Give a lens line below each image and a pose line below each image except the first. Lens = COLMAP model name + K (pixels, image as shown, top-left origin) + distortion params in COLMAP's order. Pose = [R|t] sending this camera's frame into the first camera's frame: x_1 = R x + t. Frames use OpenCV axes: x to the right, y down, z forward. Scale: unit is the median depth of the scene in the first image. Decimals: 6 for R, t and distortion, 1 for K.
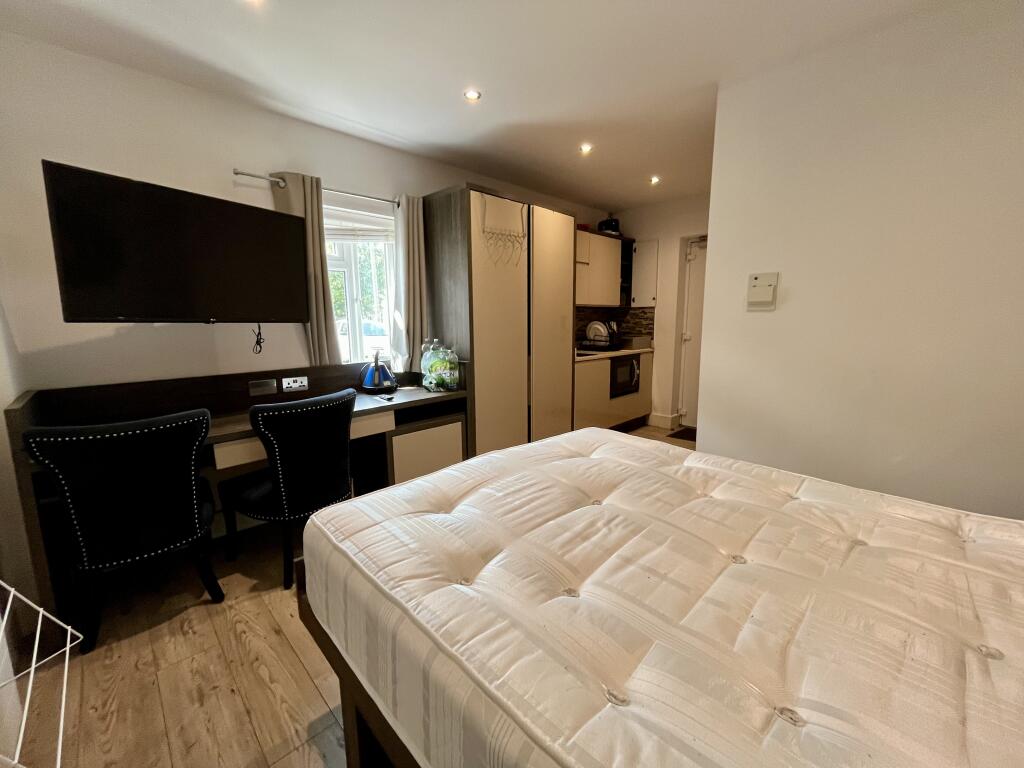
lens RADIAL K [[416.9, 0, 517.7], [0, 416.9, 381.3], [0, 0, 1]] dist [0.000697, -0.000014]
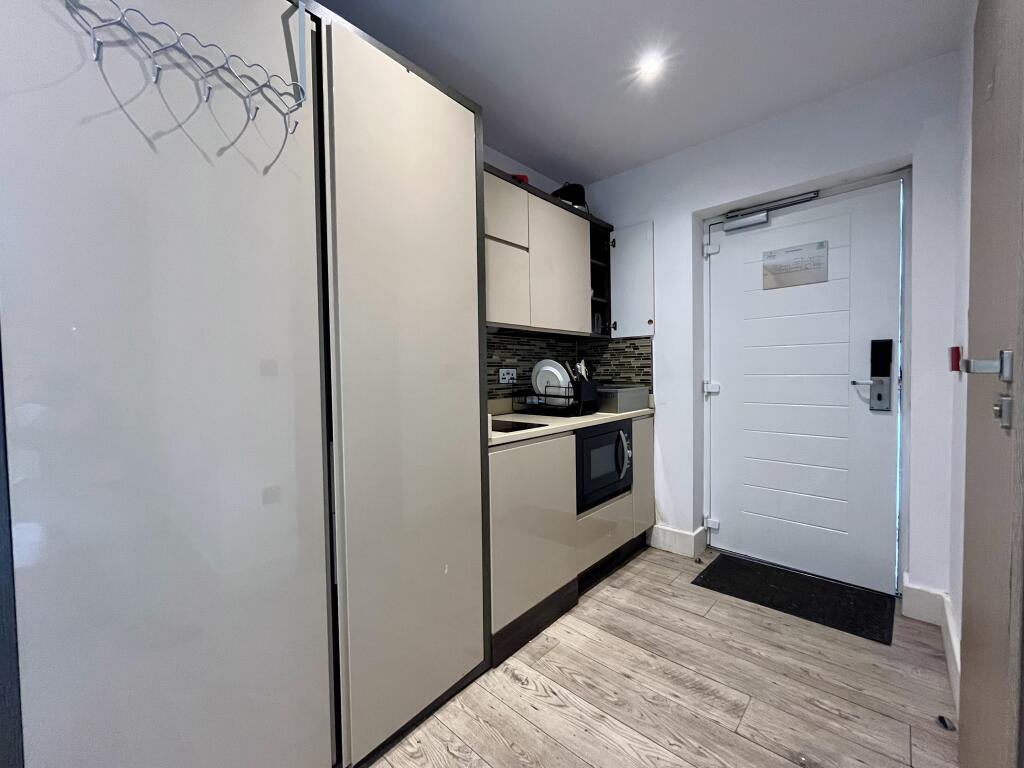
lens RADIAL K [[416.9, 0, 508.7], [0, 416.9, 385.7], [0, 0, 1]] dist [0.000697, -0.000014]
pose [[0.999543, -0.009310, 0.028745, 0.118487], [0.012739, 0.992509, -0.121504, -0.045330], [-0.027399, 0.121815, 0.992175, 0.460408]]
